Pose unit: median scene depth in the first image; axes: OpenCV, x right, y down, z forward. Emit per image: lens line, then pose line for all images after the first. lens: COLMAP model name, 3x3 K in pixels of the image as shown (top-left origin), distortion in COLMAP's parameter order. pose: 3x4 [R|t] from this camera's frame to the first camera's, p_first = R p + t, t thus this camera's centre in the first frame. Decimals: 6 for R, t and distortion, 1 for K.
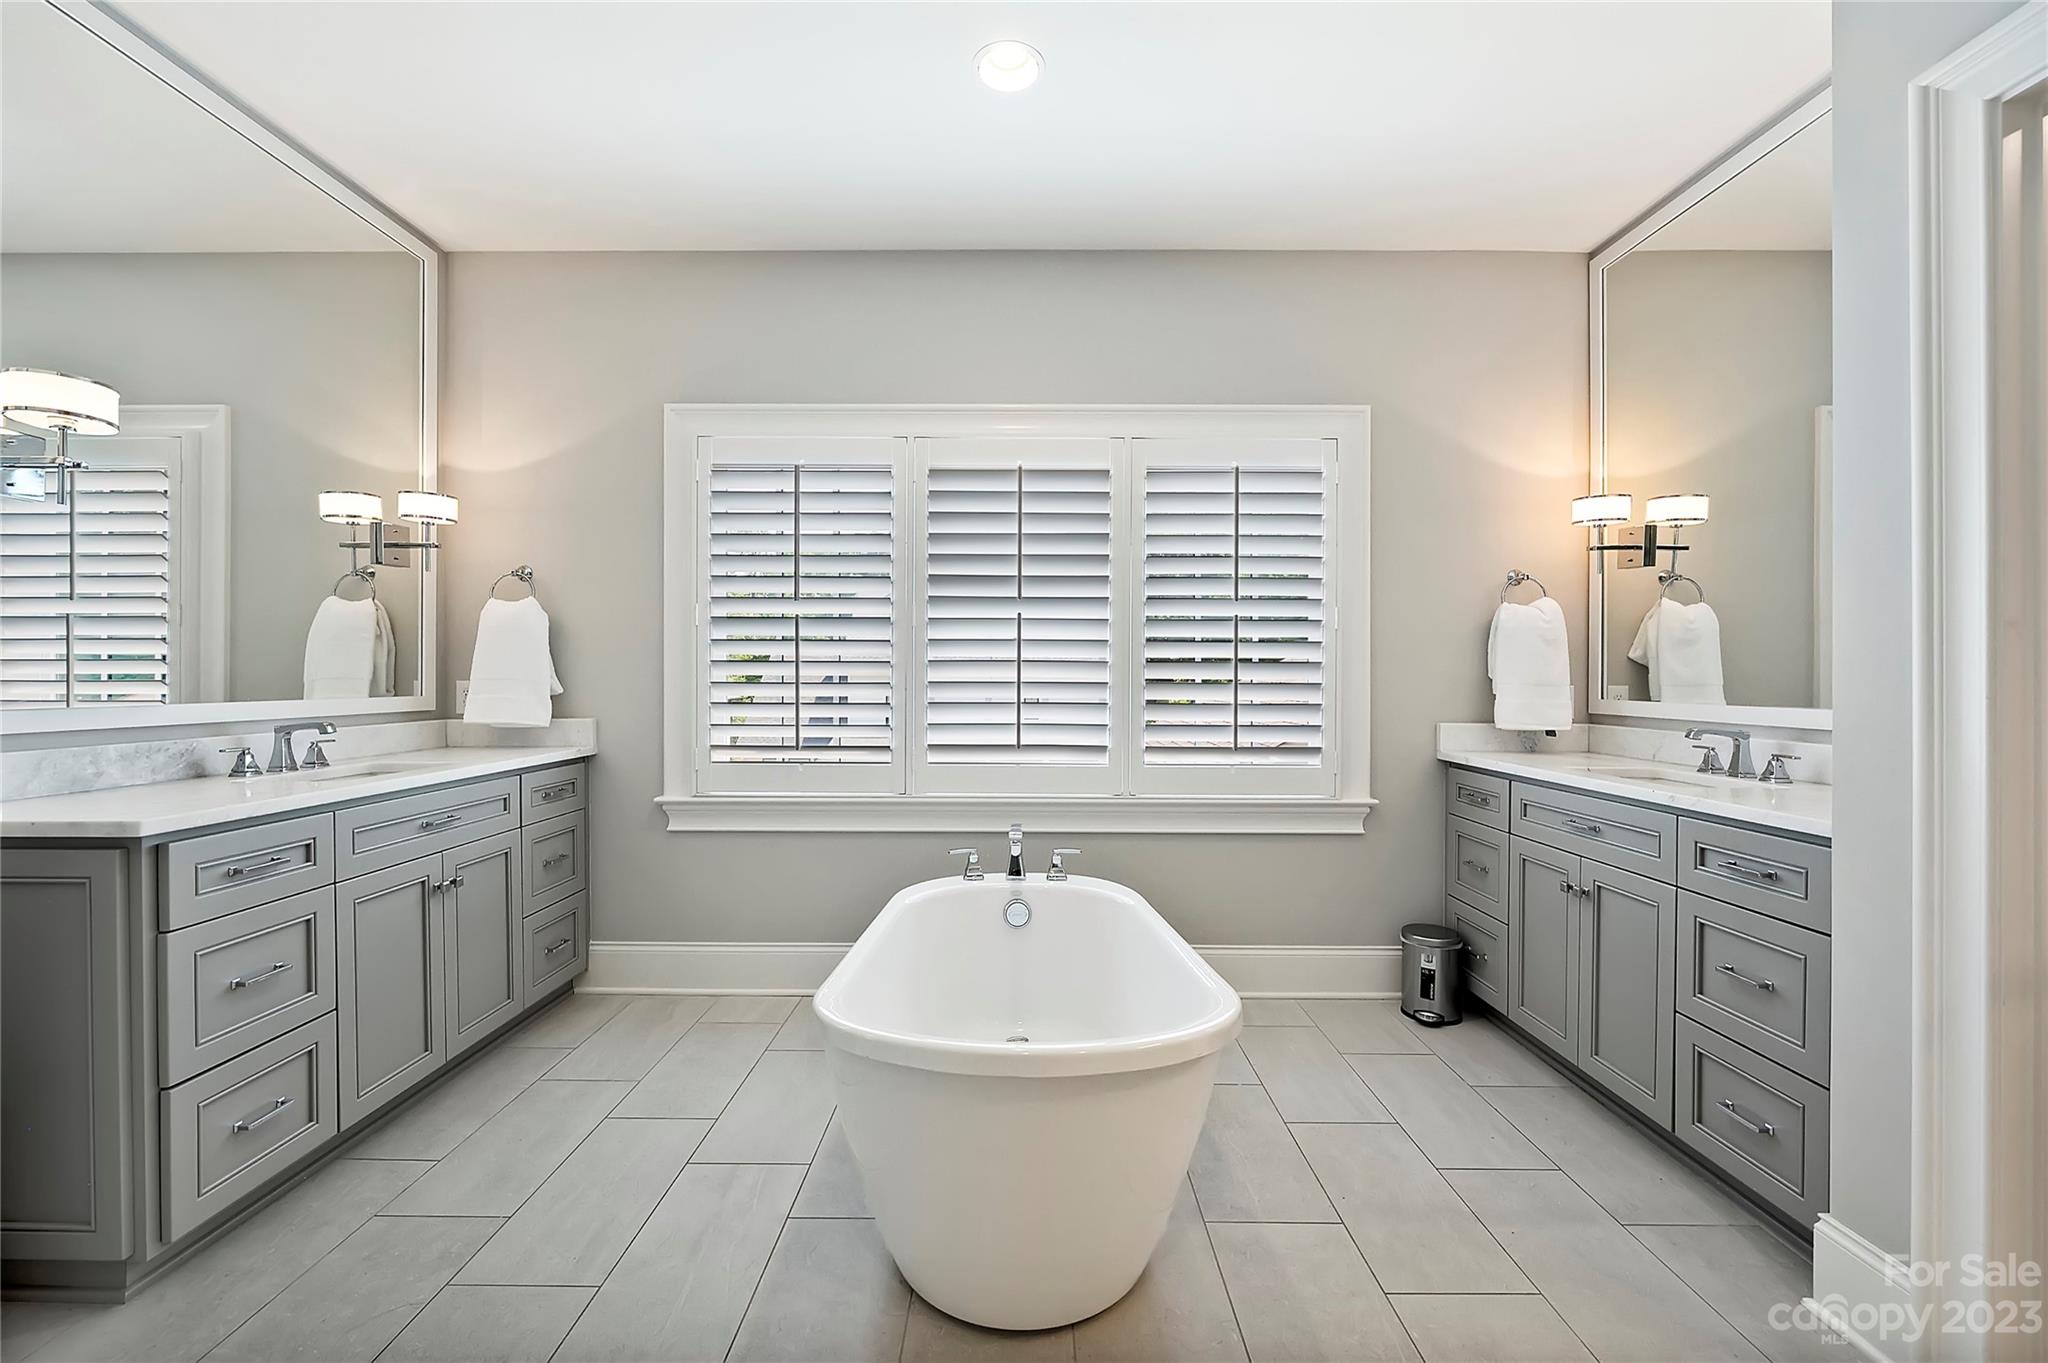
lens RADIAL K [[833.9, 0, 1027.7], [0, 833.9, 677.3], [0, 0, 1]] dist [-0.001327, -0.001380]
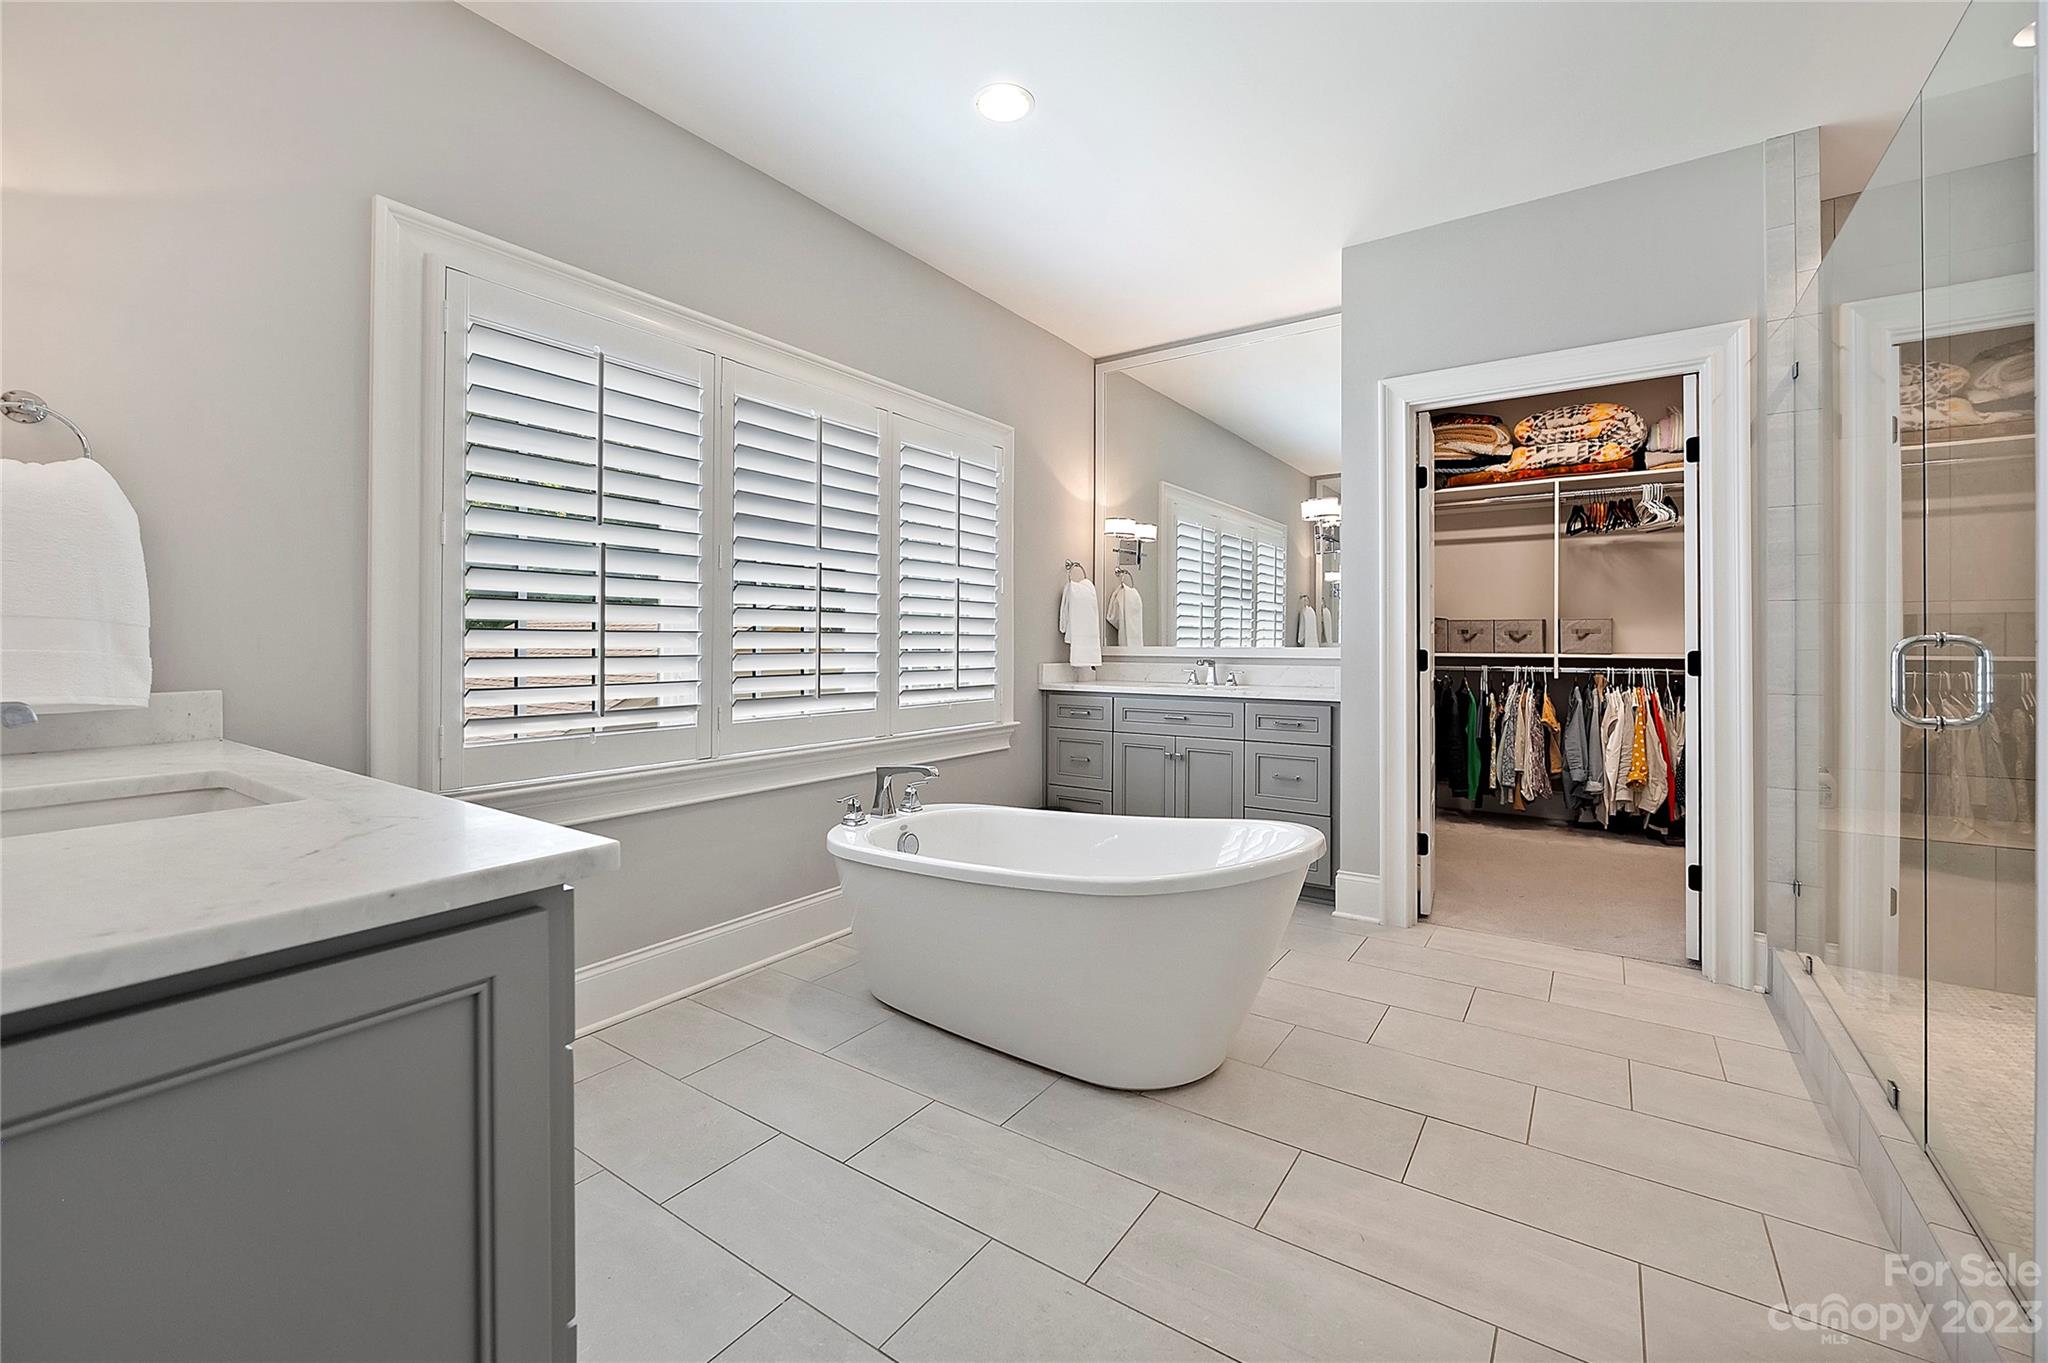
lens RADIAL K [[833.9, 0, 1055.6], [0, 833.9, 641.0], [0, 0, 1]] dist [-0.001327, -0.001380]
pose [[0.549246, -0.000671, 0.835660, -0.688027], [0.001537, 0.999999, -0.000207, 0.017172], [-0.835659, 0.001398, 0.549247, 0.213385]]
